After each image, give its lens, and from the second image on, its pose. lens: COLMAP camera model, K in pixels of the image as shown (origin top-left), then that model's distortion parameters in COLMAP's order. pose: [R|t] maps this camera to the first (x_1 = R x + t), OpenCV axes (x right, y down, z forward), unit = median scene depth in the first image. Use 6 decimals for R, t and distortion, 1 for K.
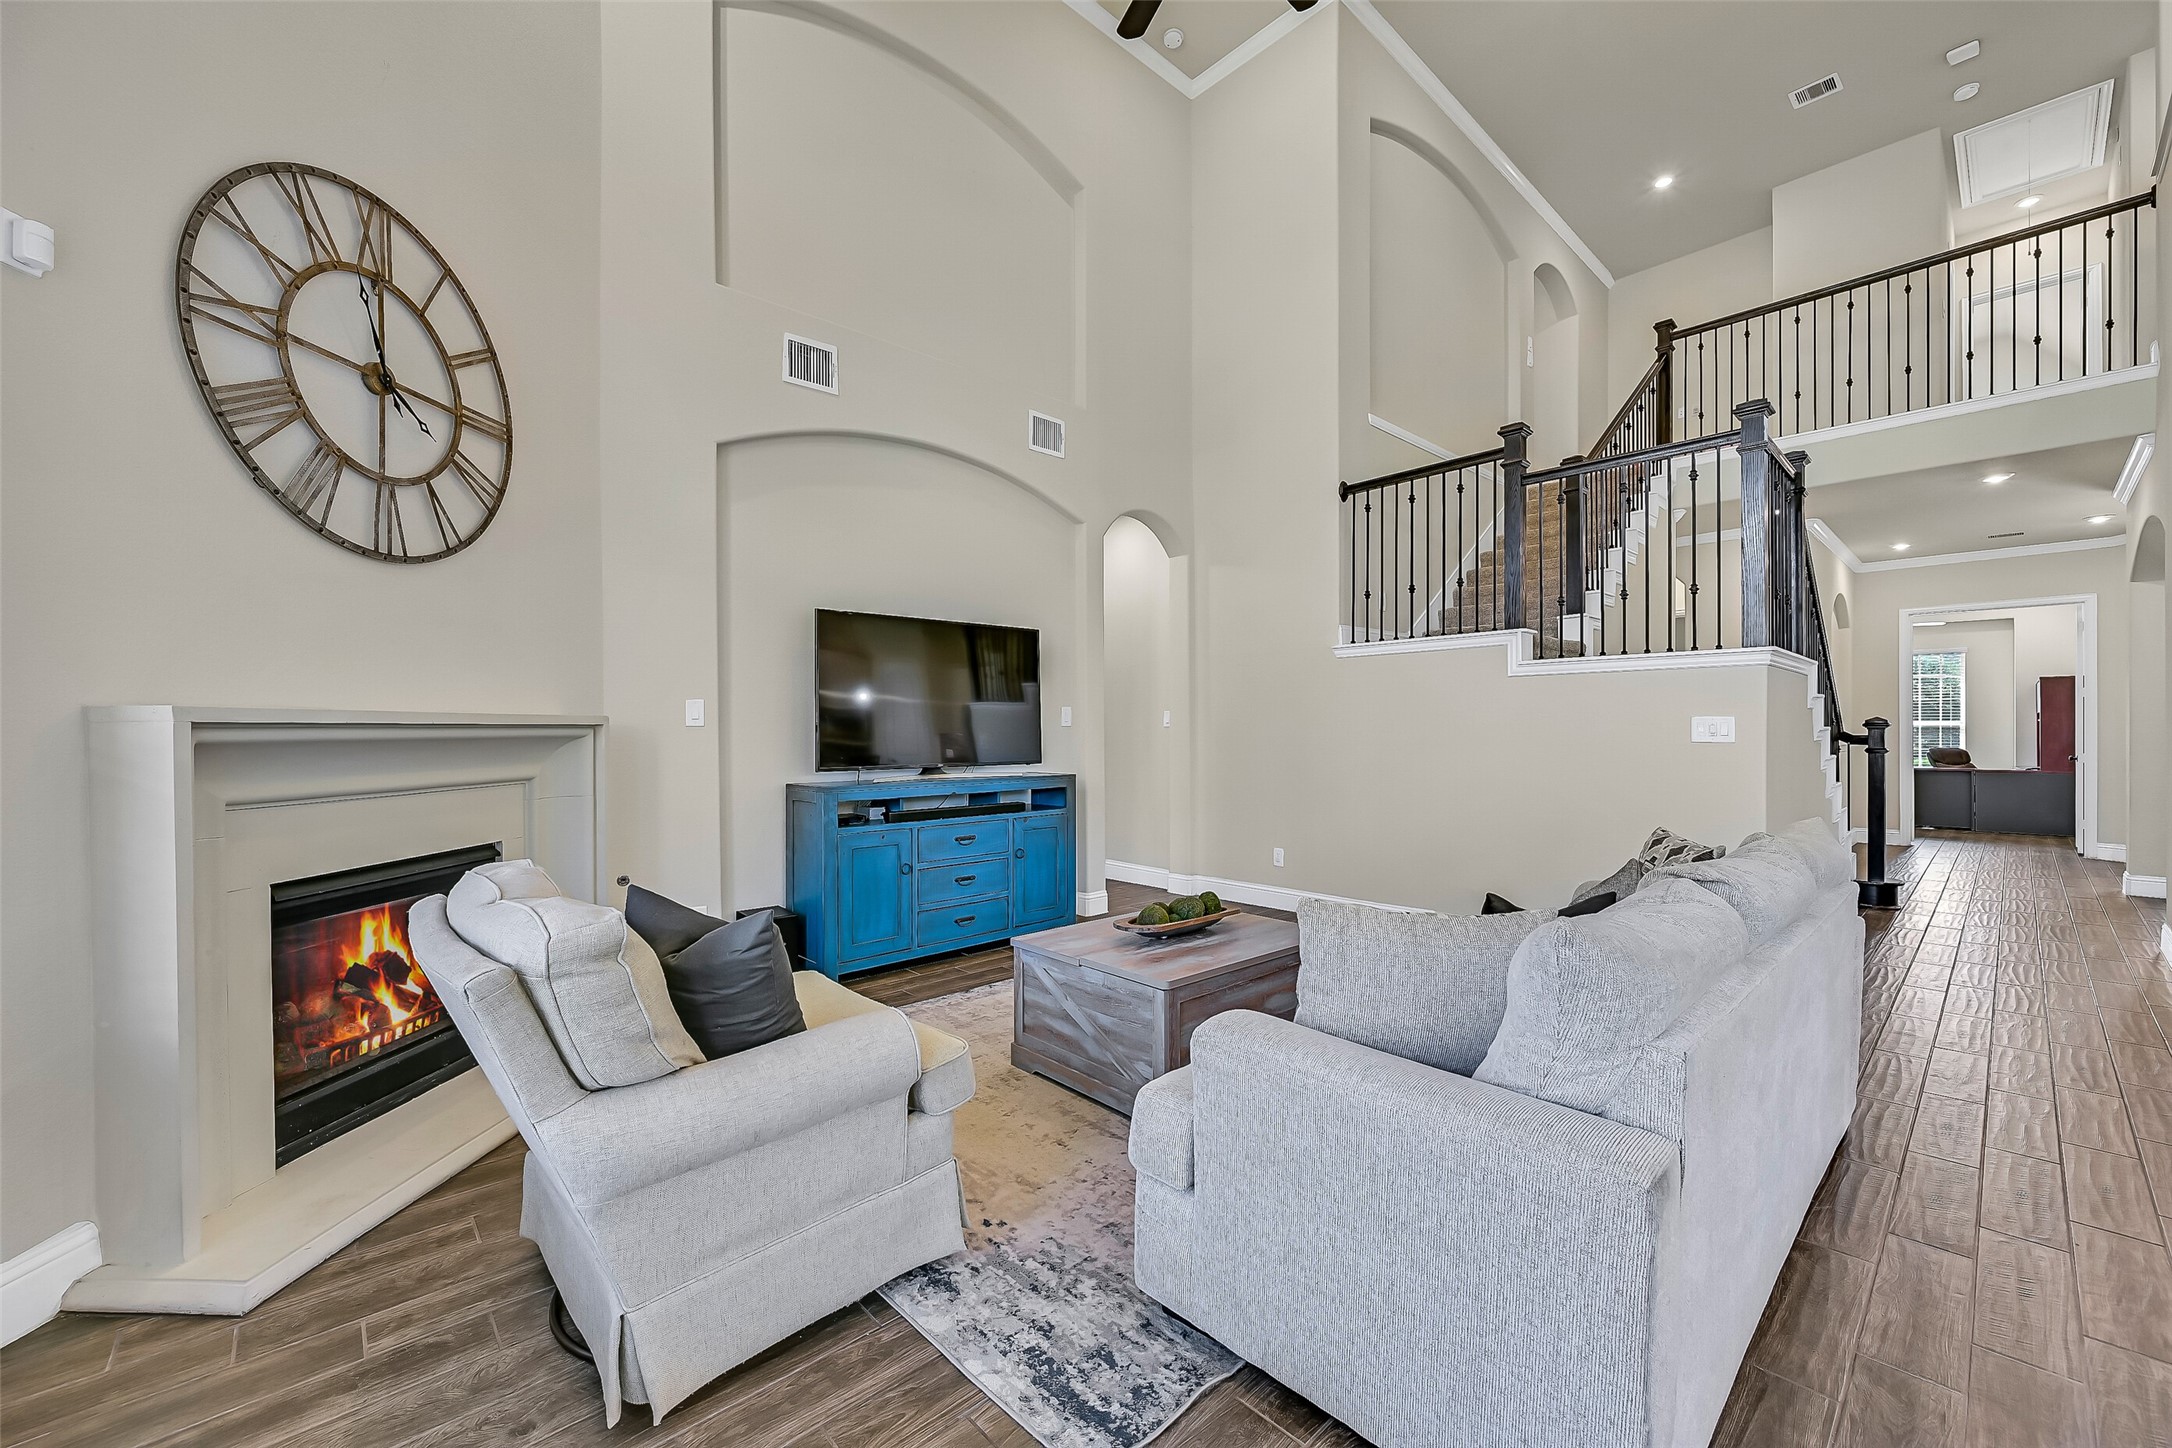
lens RADIAL K [[854.8, 0, 1088.4], [0, 854.8, 729.3], [0, 0, 1]] dist [-0.000709, 0.000065]
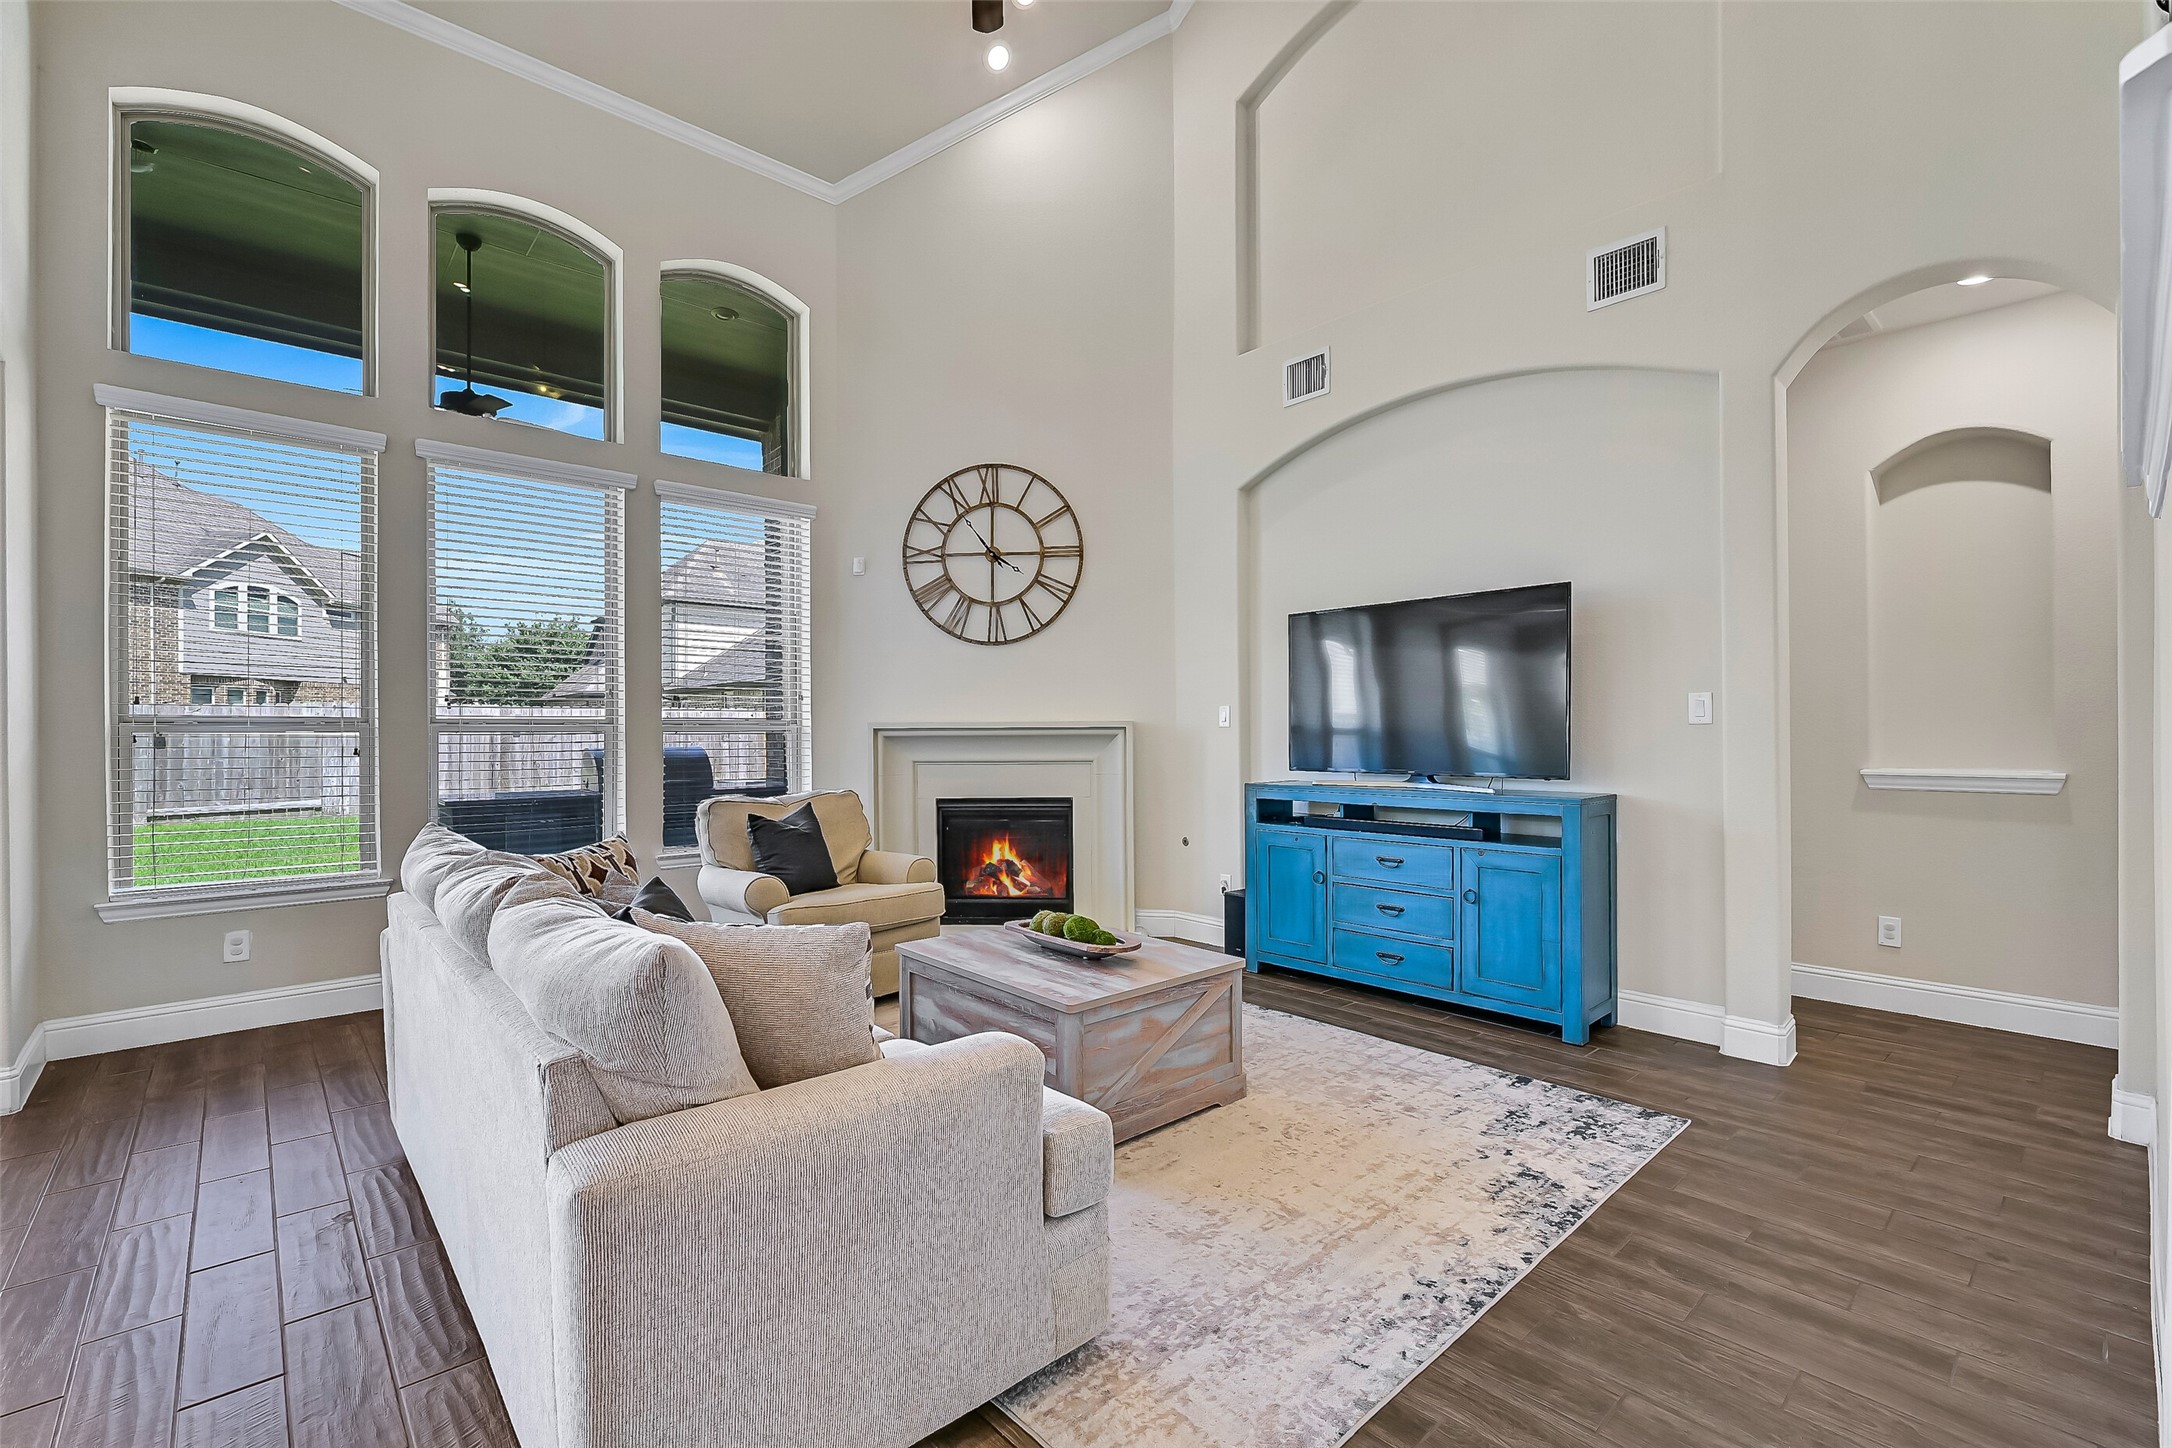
lens RADIAL K [[947.0, 0, 1086.3], [0, 947.0, 729.4], [0, 0, 1]] dist [-0.000250, 0.000006]
pose [[-0.006324, -0.006419, -0.999959, 1.239855], [-0.000483, 0.999979, -0.006416, 0.009325], [0.999980, 0.000443, -0.006327, 1.114741]]
